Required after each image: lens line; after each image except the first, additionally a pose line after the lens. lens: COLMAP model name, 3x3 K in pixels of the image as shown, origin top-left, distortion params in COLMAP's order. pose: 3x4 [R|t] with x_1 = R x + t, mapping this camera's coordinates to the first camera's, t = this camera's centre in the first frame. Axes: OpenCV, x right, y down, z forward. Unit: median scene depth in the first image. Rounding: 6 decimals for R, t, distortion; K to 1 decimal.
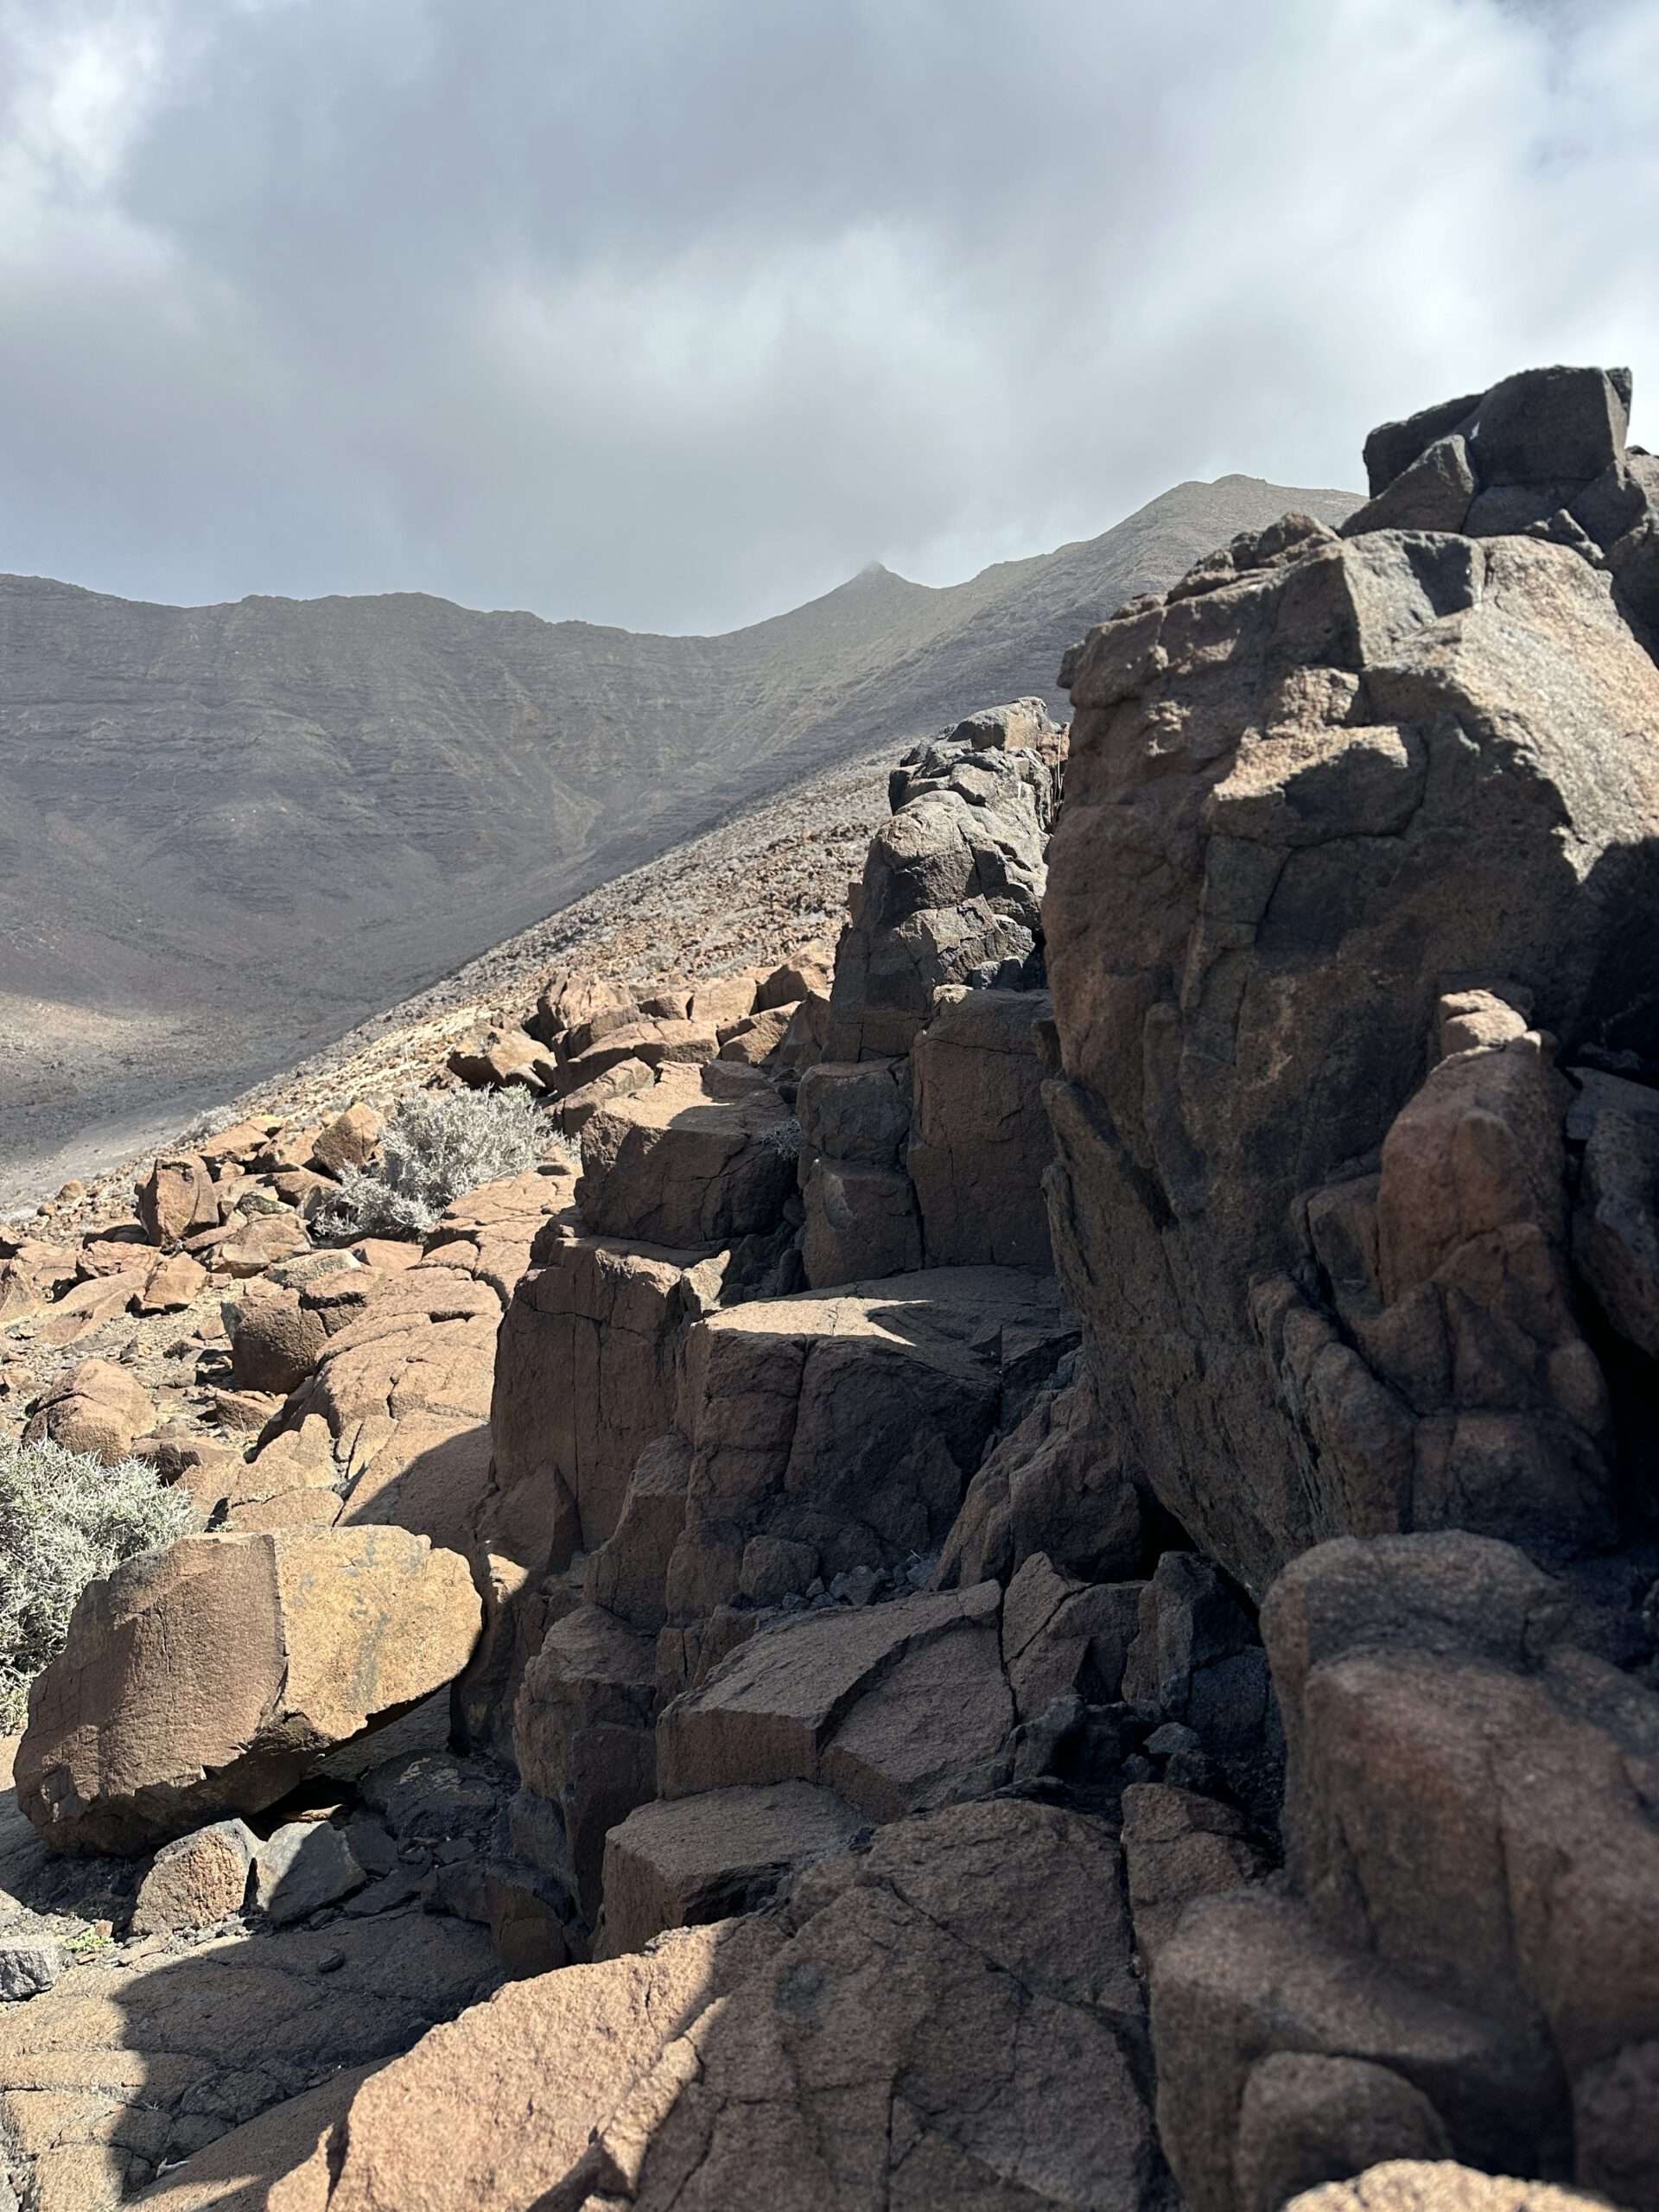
lens RADIAL K [[1641.6, 0, 829.5], [0, 1641.6, 1106.0], [0, 0, 1]] dist [0.174946, -0.375903]
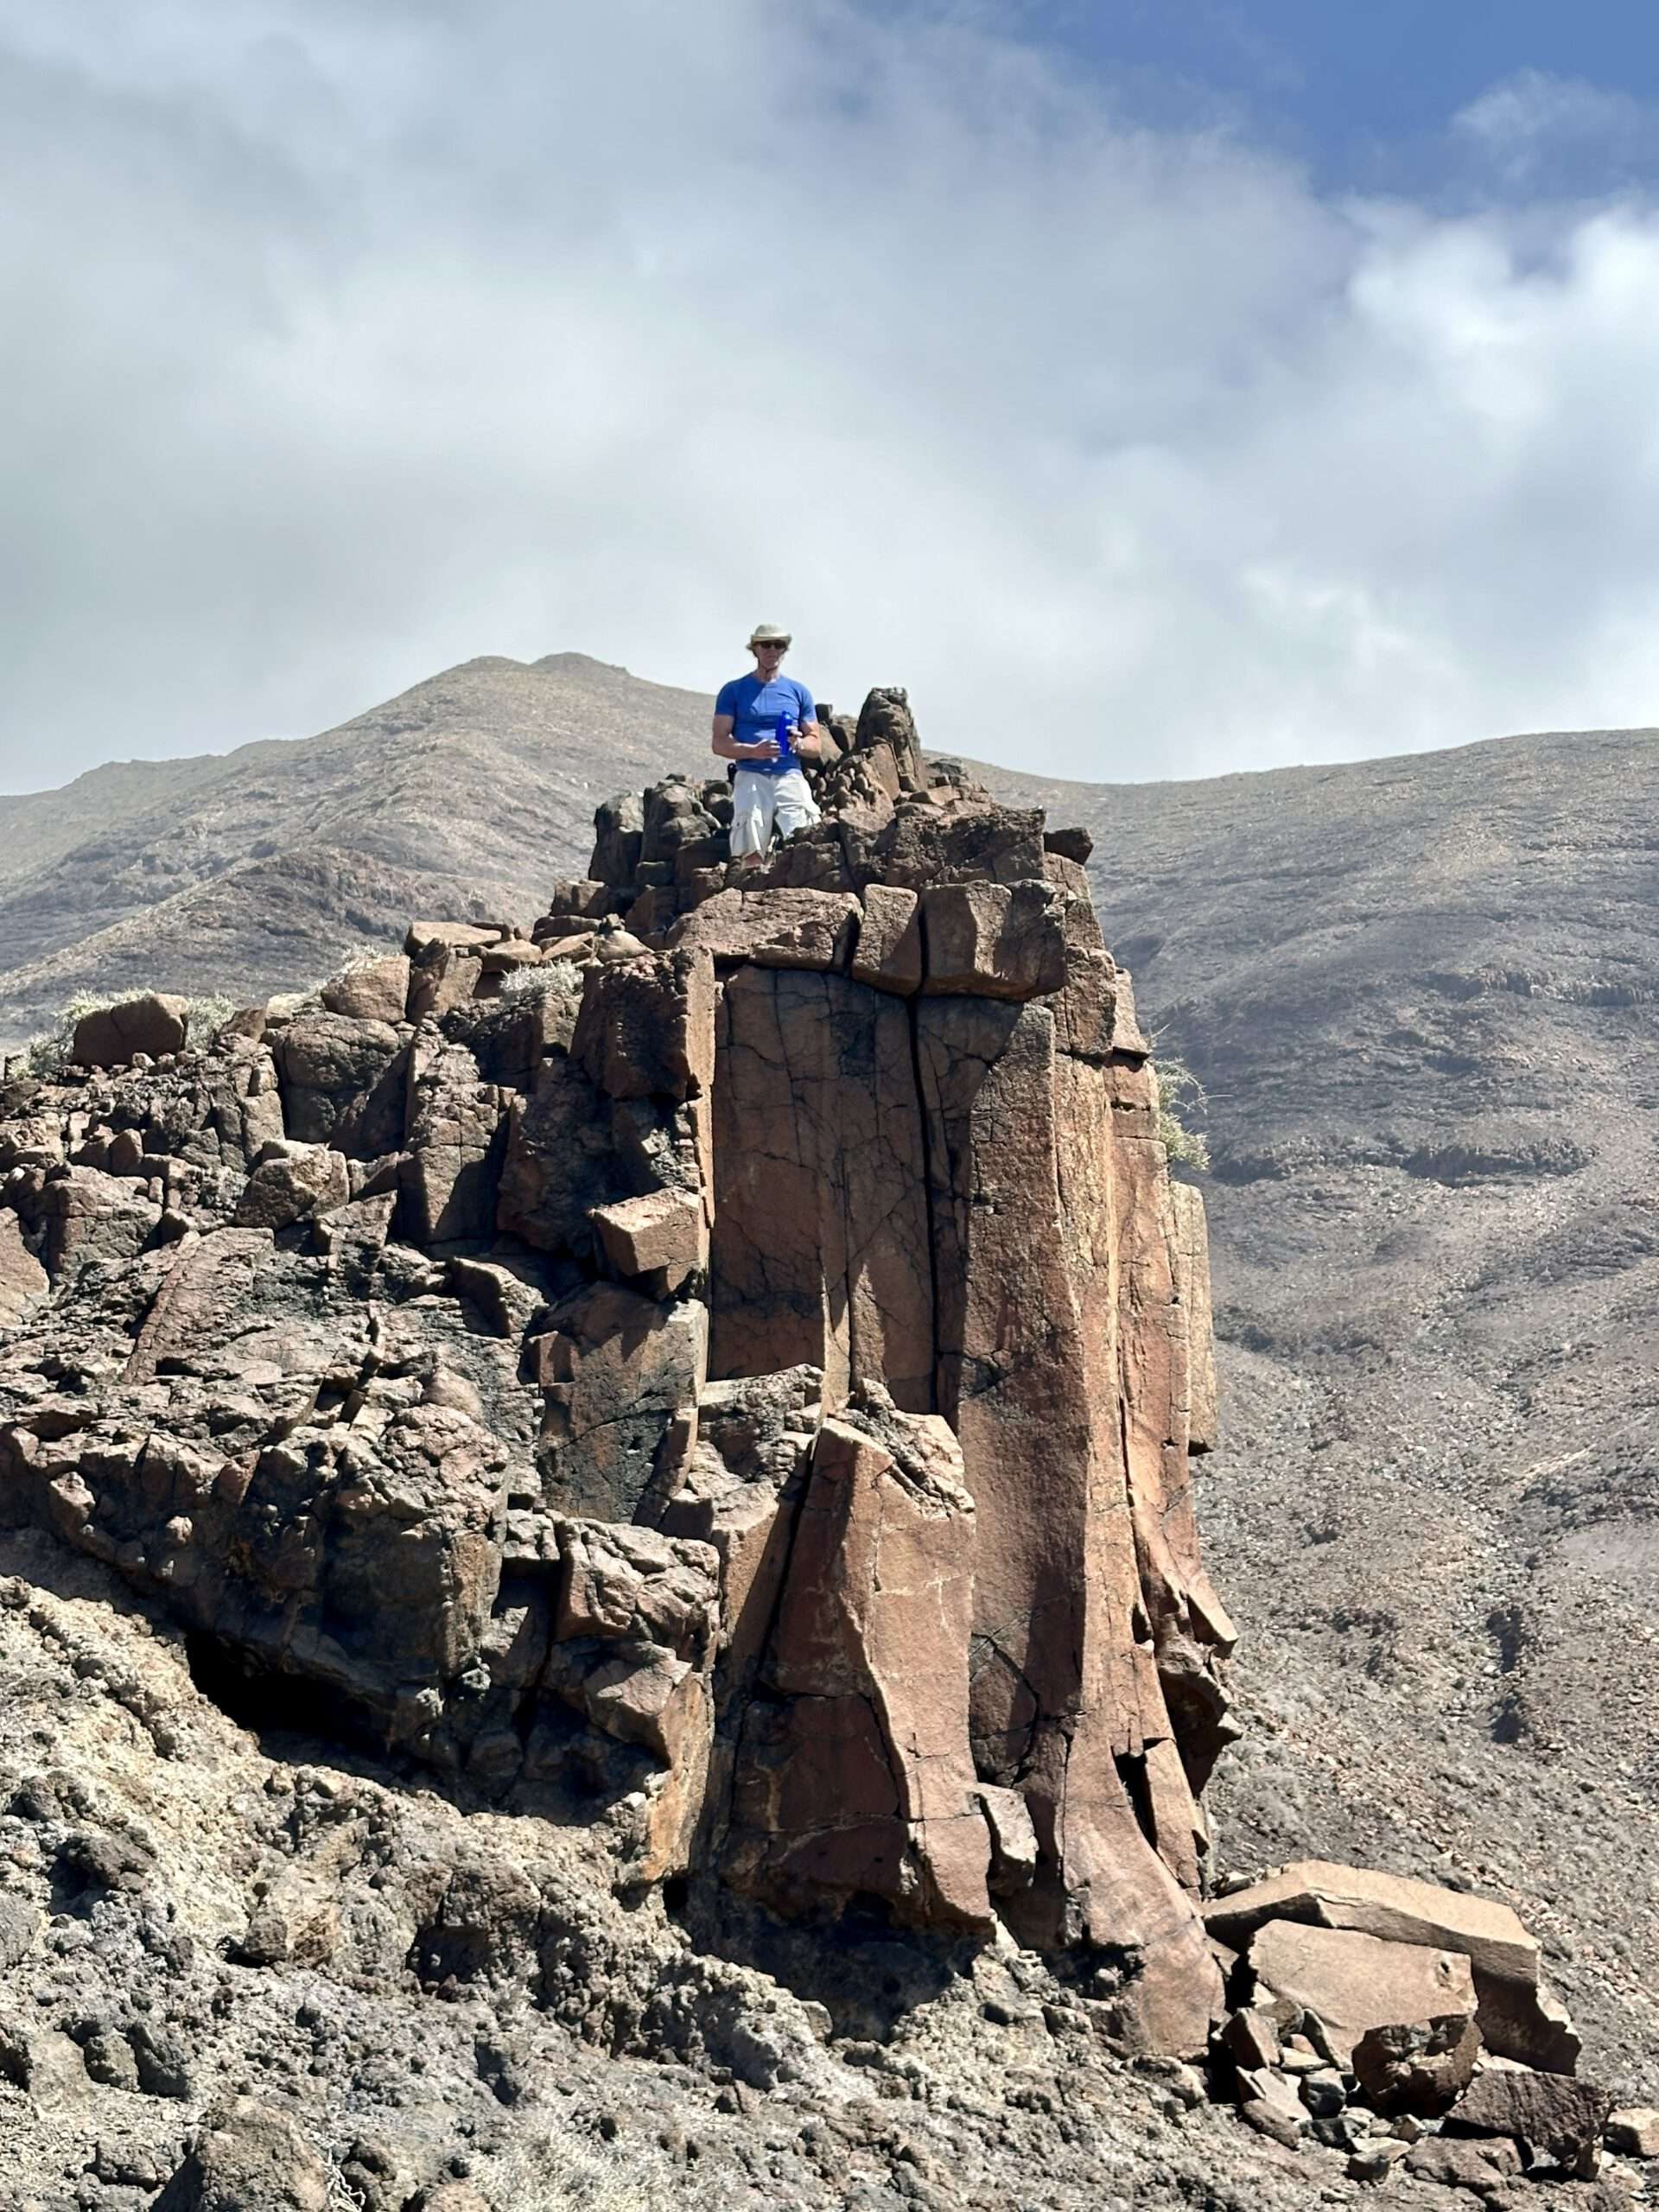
lens RADIAL K [[3416.5, 0, 829.5], [0, 3416.5, 1106.0], [0, 0, 1]] dist [0.004594, 0.006923]
pose [[0.949470, 0.073906, 0.305033, -2.171411], [-0.005501, 0.975650, -0.219264, 2.487308], [-0.313810, 0.206507, 0.926757, -6.817552]]
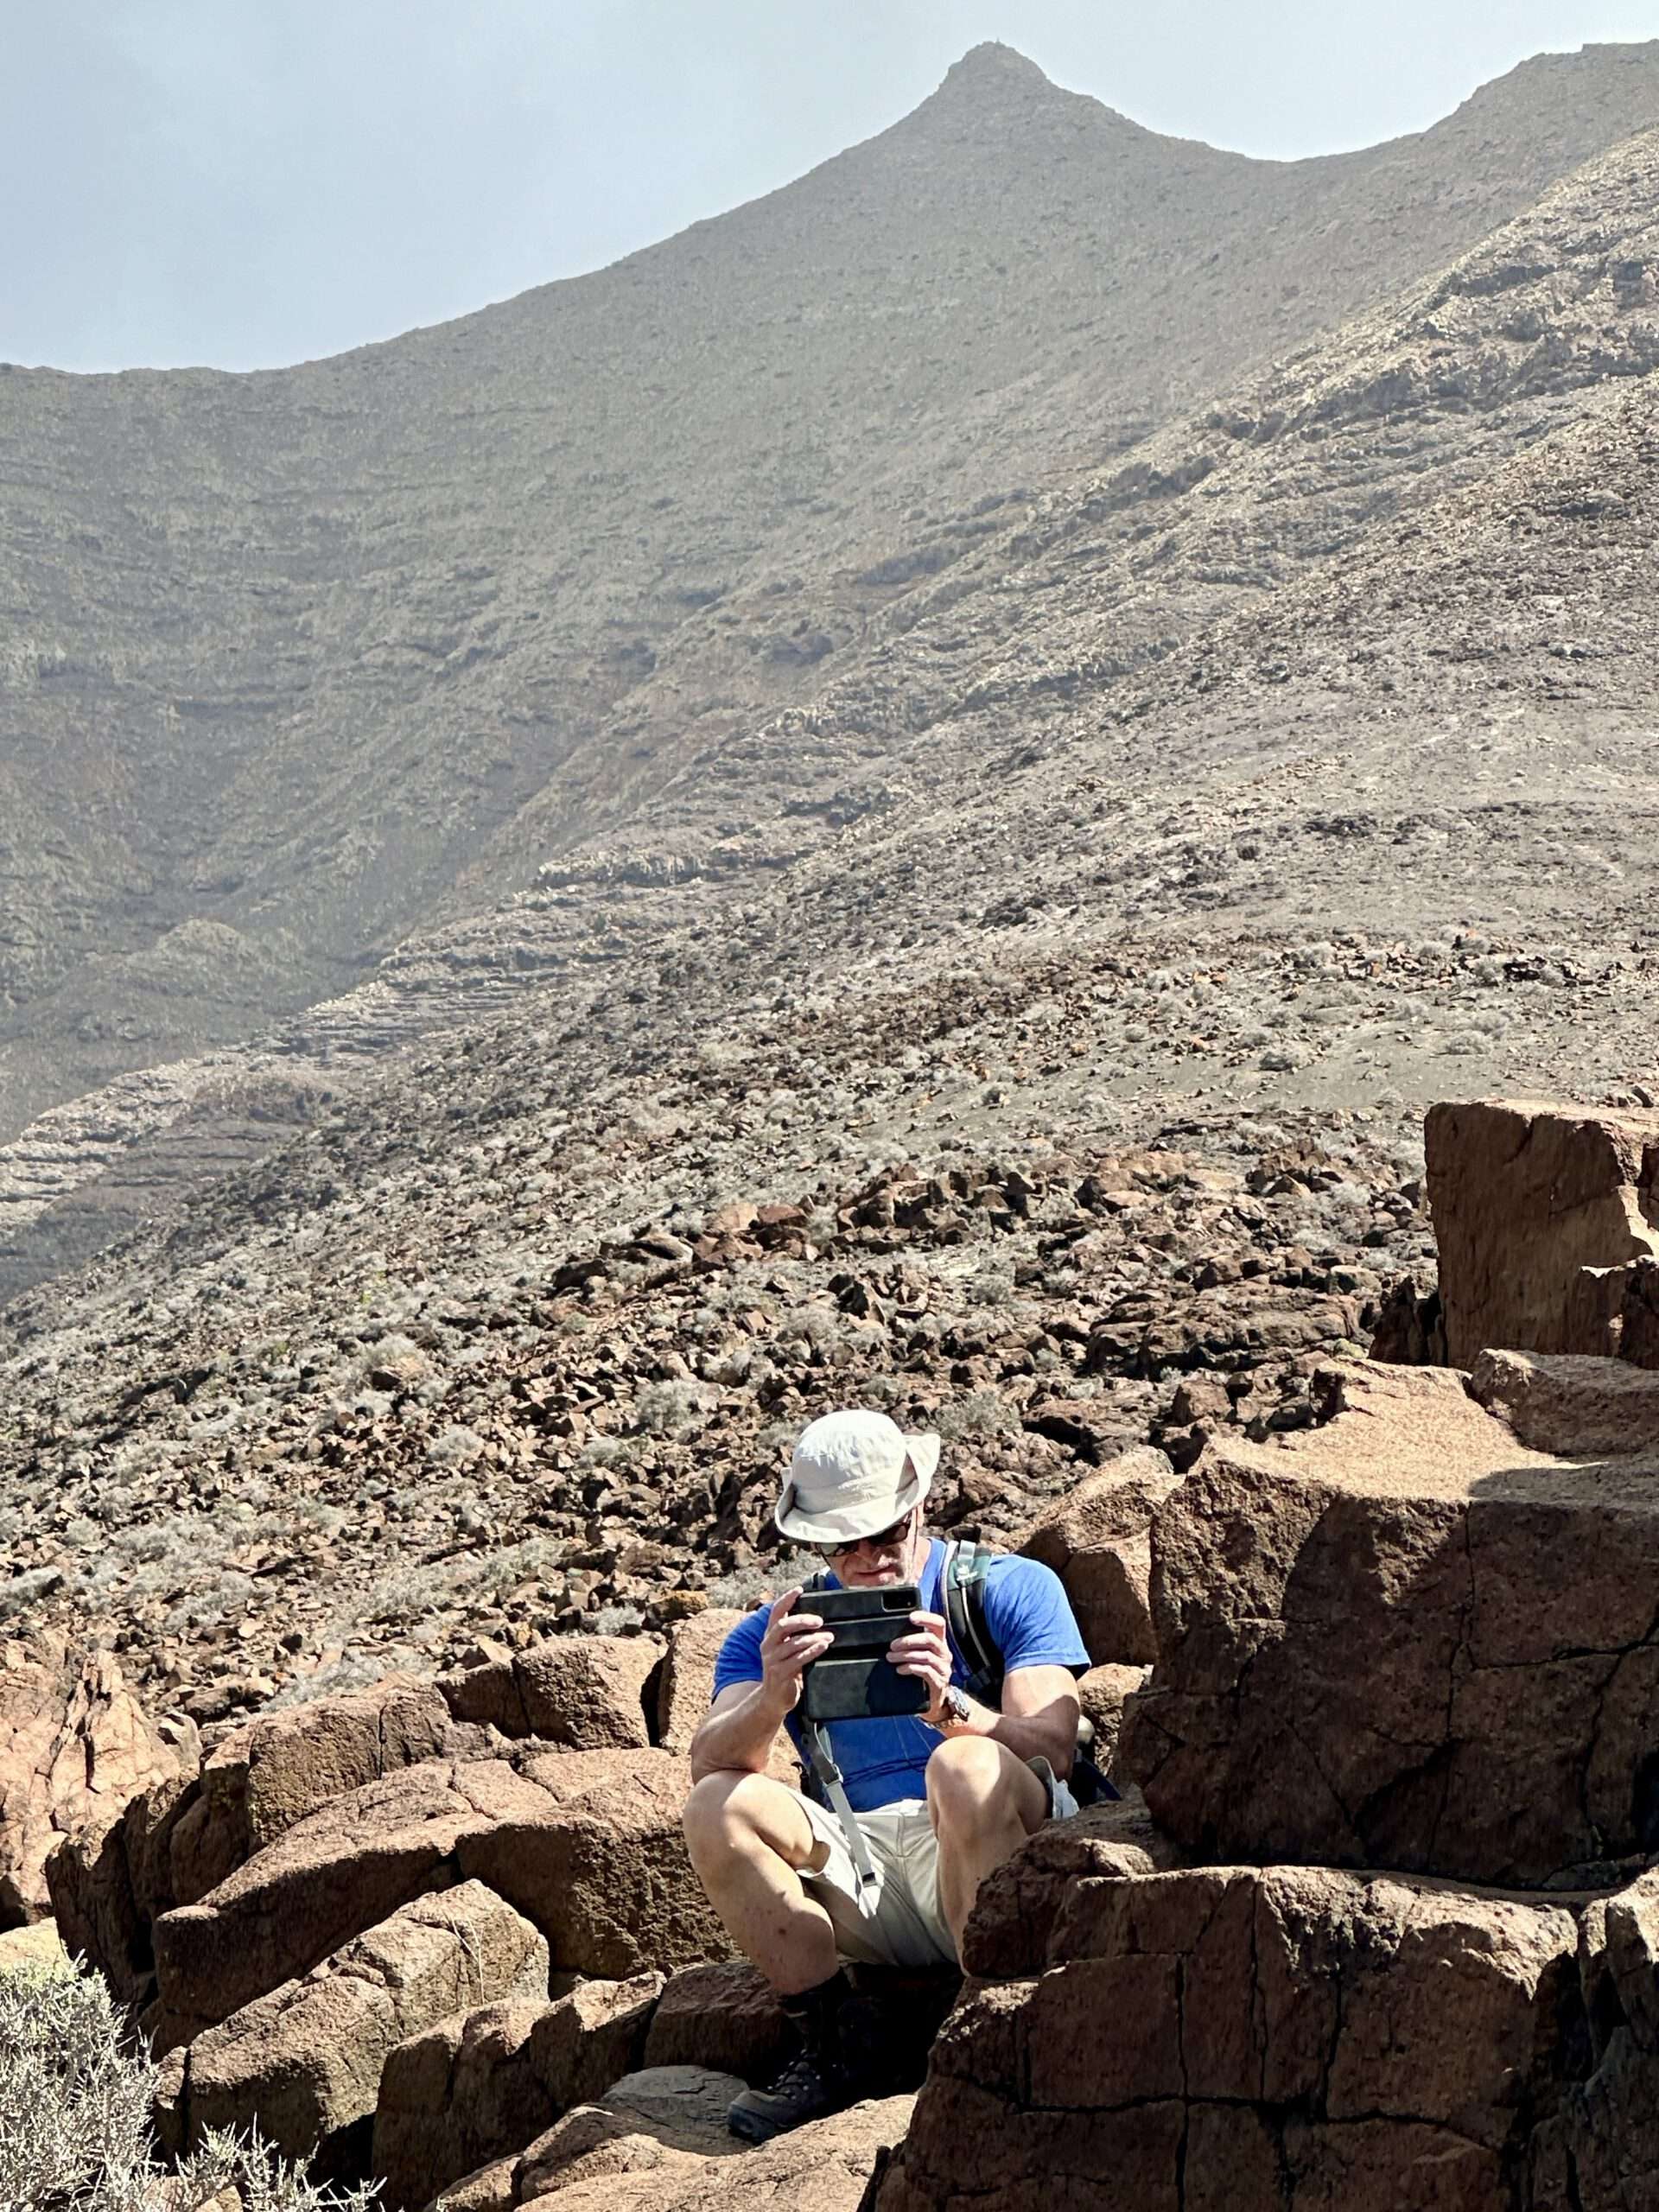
lens RADIAL K [[7858.8, 0, 829.5], [0, 7858.8, 1106.0], [0, 0, 1]] dist [-0.723273, 22.082631]
pose [[0.999986, -0.002786, 0.004481, -0.303373], [0.003548, 0.983618, -0.180233, 0.276462], [-0.003905, 0.180246, 0.983614, -0.580490]]
